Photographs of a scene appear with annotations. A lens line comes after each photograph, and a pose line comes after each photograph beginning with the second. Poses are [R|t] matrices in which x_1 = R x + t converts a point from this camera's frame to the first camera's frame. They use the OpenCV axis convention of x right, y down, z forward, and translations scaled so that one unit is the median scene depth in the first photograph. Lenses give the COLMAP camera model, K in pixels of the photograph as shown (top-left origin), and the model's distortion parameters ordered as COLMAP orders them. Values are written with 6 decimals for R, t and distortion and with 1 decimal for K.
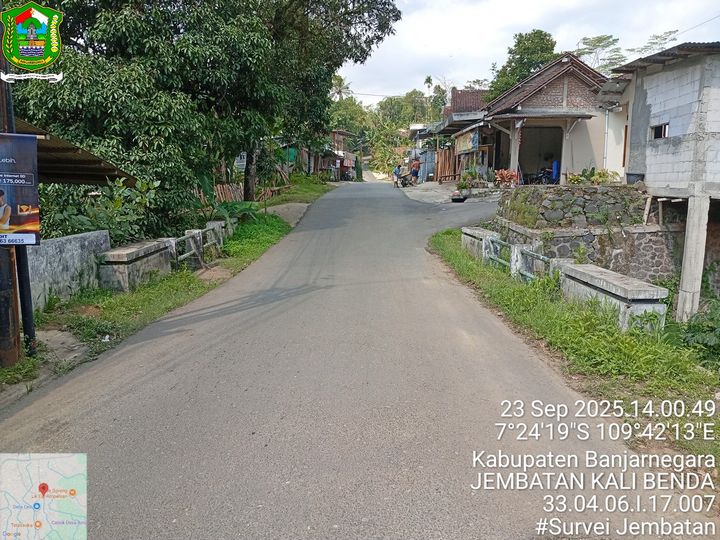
lens RADIAL K [[547.1, 0, 340.2], [0, 547.1, 269.8], [0, 0, 1]] dist [0.043685, -0.127159]
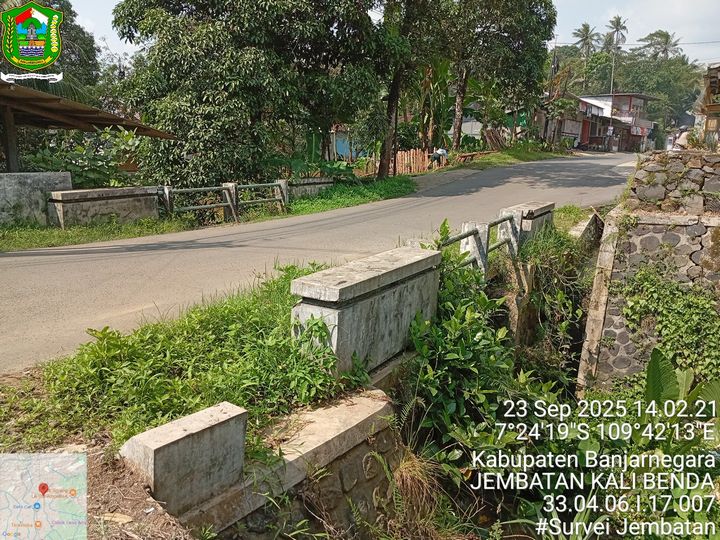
lens RADIAL K [[547.1, 0, 340.2], [0, 547.1, 269.8], [0, 0, 1]] dist [0.043685, -0.127159]
pose [[0.859058, 0.134939, -0.493773, 0.292962], [-0.107538, 0.990676, 0.083641, -0.012799], [0.500455, -0.018753, 0.865559, 0.142678]]
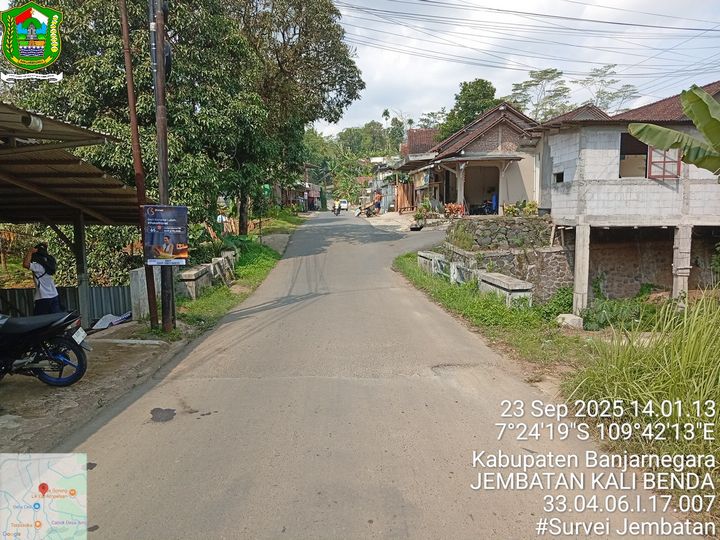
lens RADIAL K [[547.1, 0, 340.2], [0, 547.1, 269.8], [0, 0, 1]] dist [0.043685, -0.127159]
pose [[0.997429, -0.025194, 0.067085, -0.040758], [0.028472, 0.998424, -0.048358, 0.019344], [-0.065761, 0.050144, 0.996575, -0.228444]]
